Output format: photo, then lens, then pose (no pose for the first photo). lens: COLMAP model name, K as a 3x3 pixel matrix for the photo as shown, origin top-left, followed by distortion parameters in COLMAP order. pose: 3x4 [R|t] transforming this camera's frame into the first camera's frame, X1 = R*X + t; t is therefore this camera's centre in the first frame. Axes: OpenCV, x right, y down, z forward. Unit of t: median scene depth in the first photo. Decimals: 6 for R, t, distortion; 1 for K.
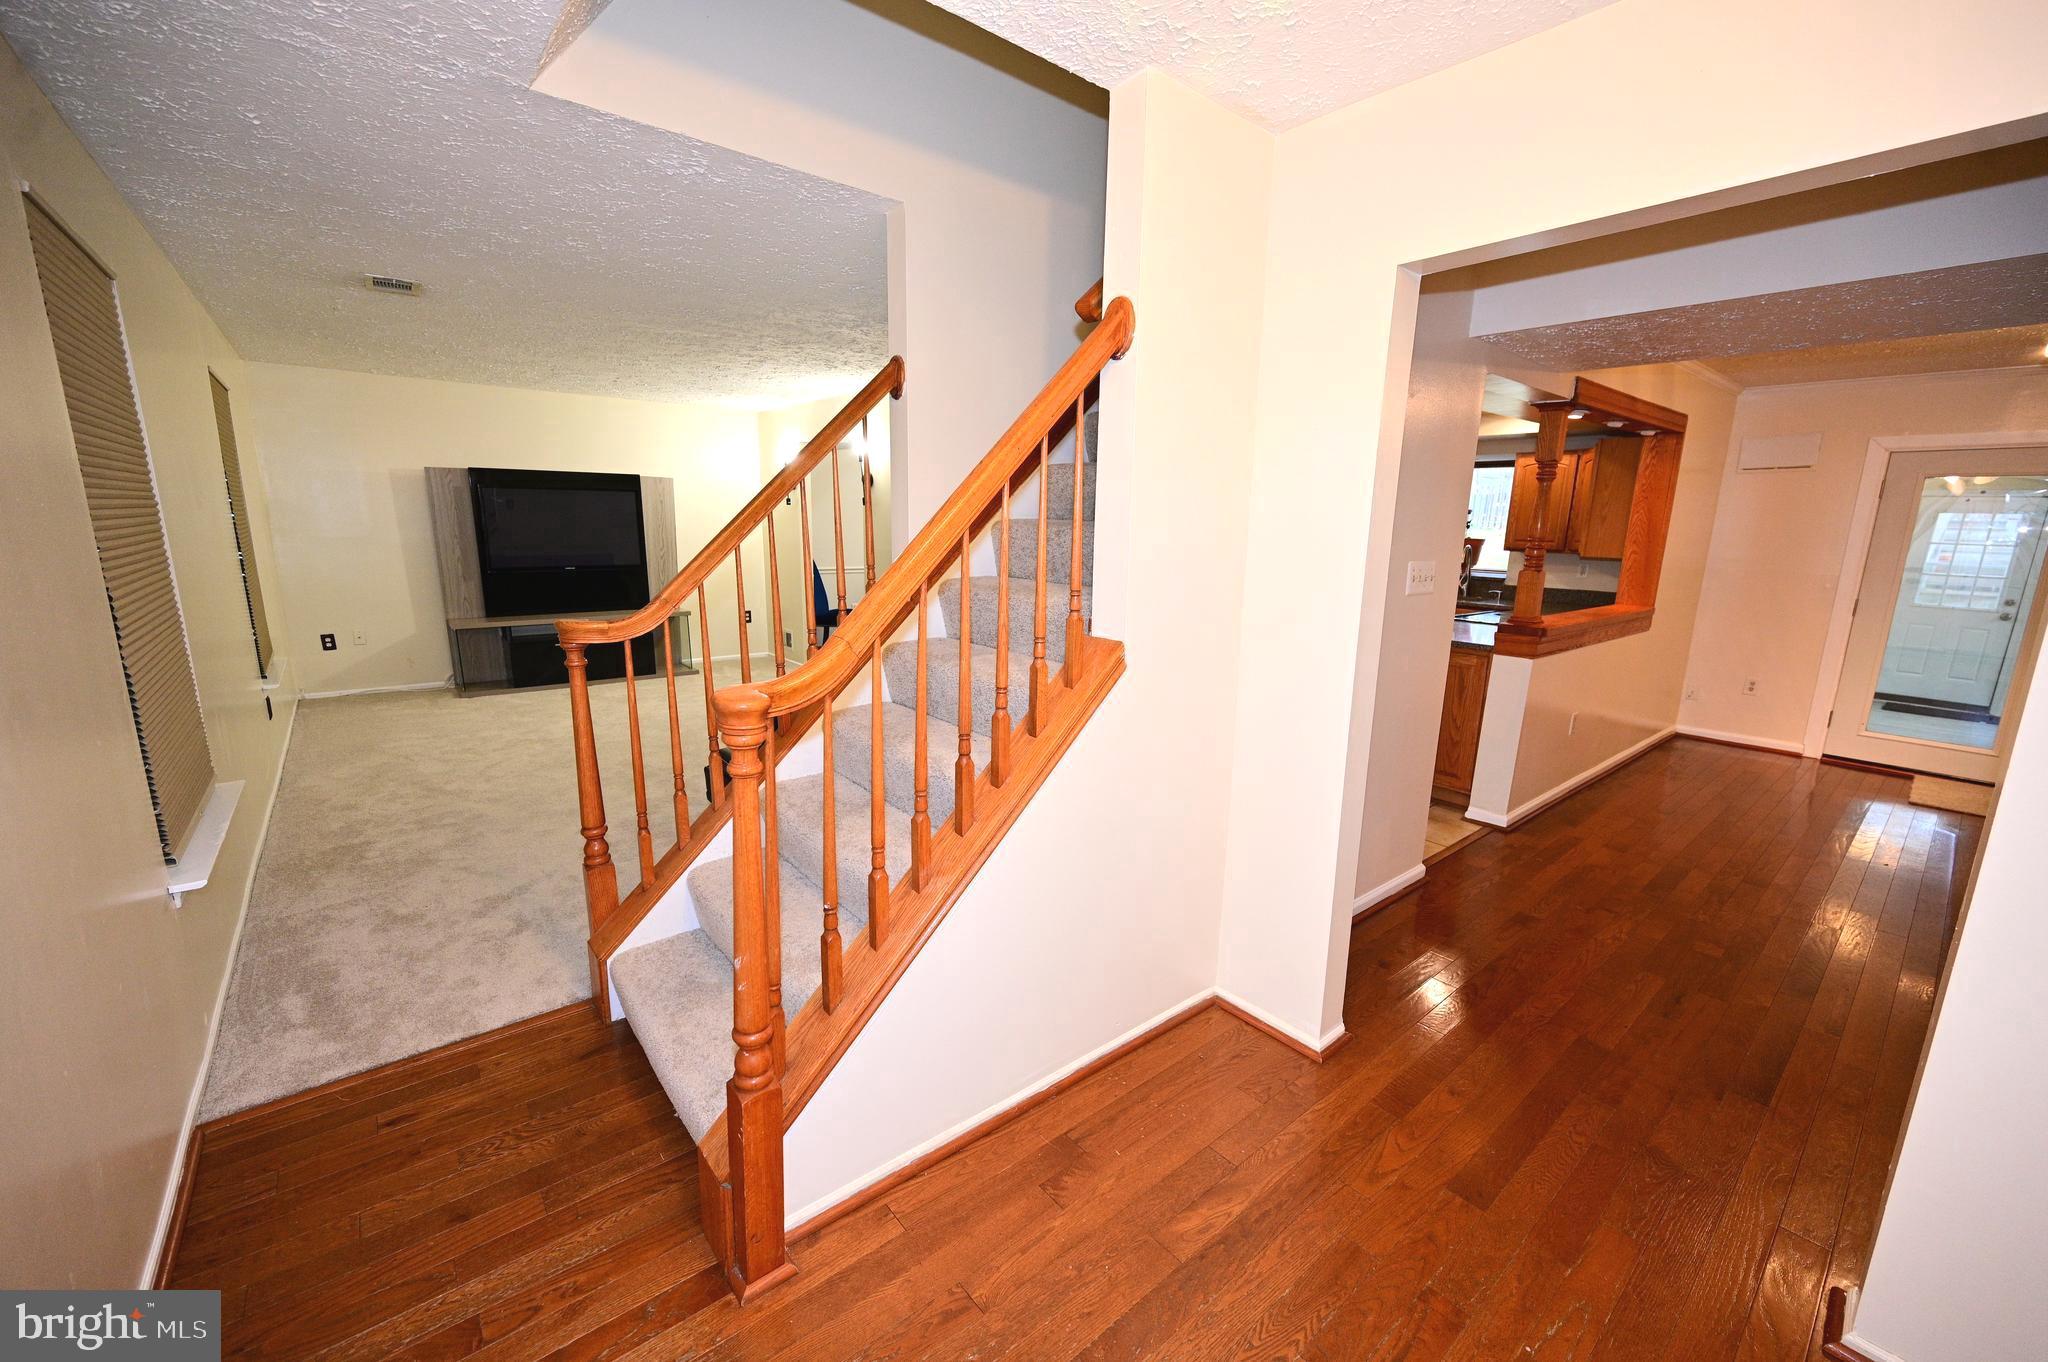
lens RADIAL K [[803.5, 0, 1032.3], [0, 803.5, 687.4], [0, 0, 1]] dist [-0.002338, 0.000456]
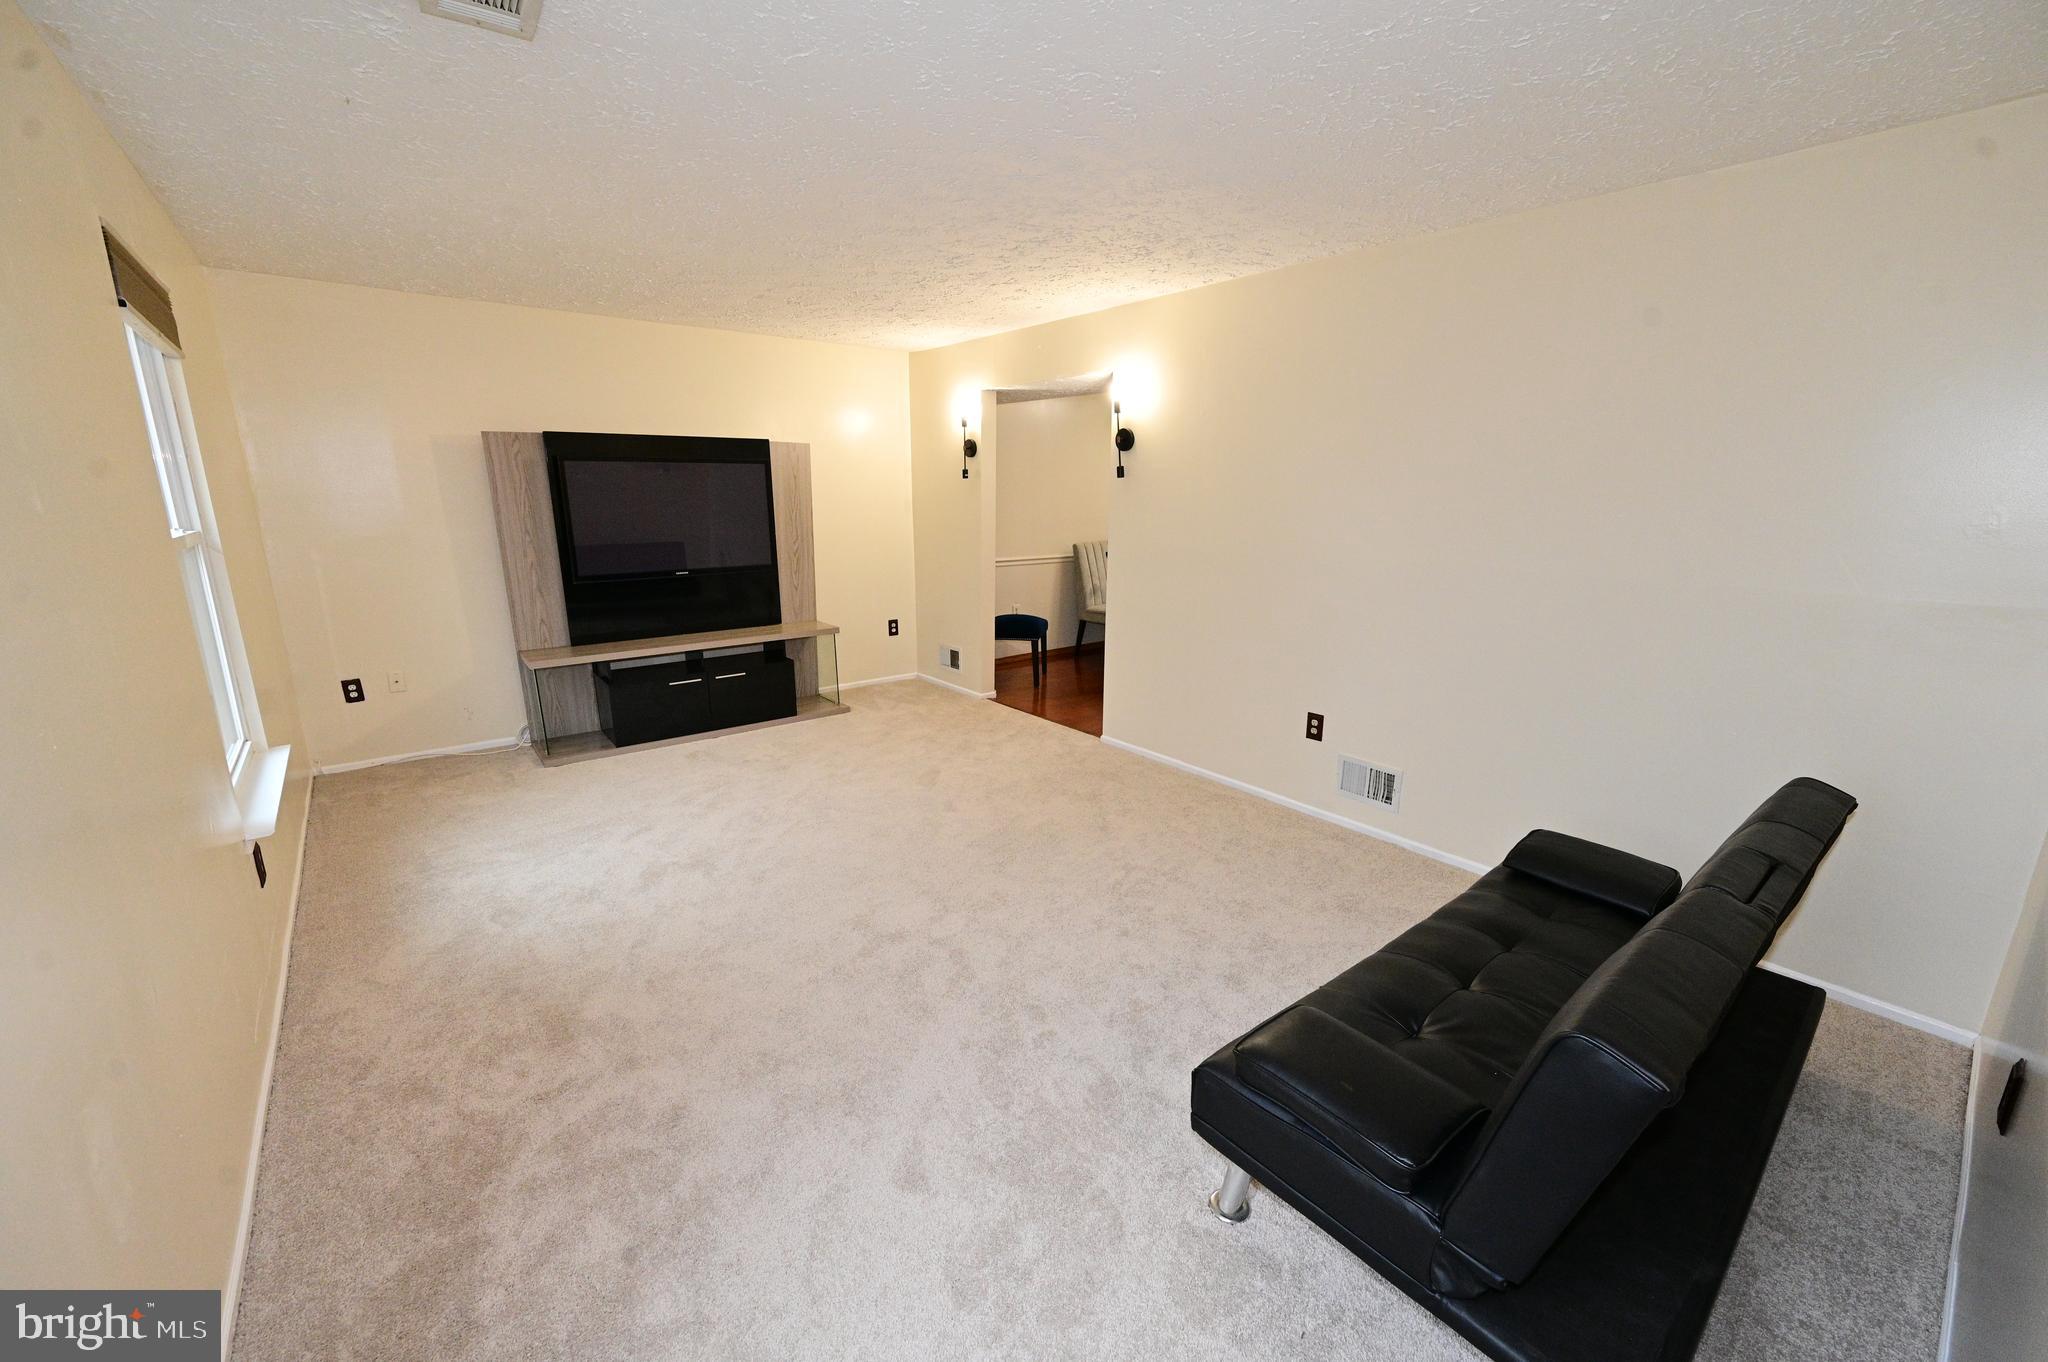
lens RADIAL K [[803.5, 0, 1025.9], [0, 803.5, 685.0], [0, 0, 1]] dist [-0.002338, 0.000456]
pose [[0.999791, -0.011283, -0.017031, -0.280549], [0.011902, 0.999255, 0.036703, -0.077803], [0.016604, -0.036898, 0.999181, 0.313369]]
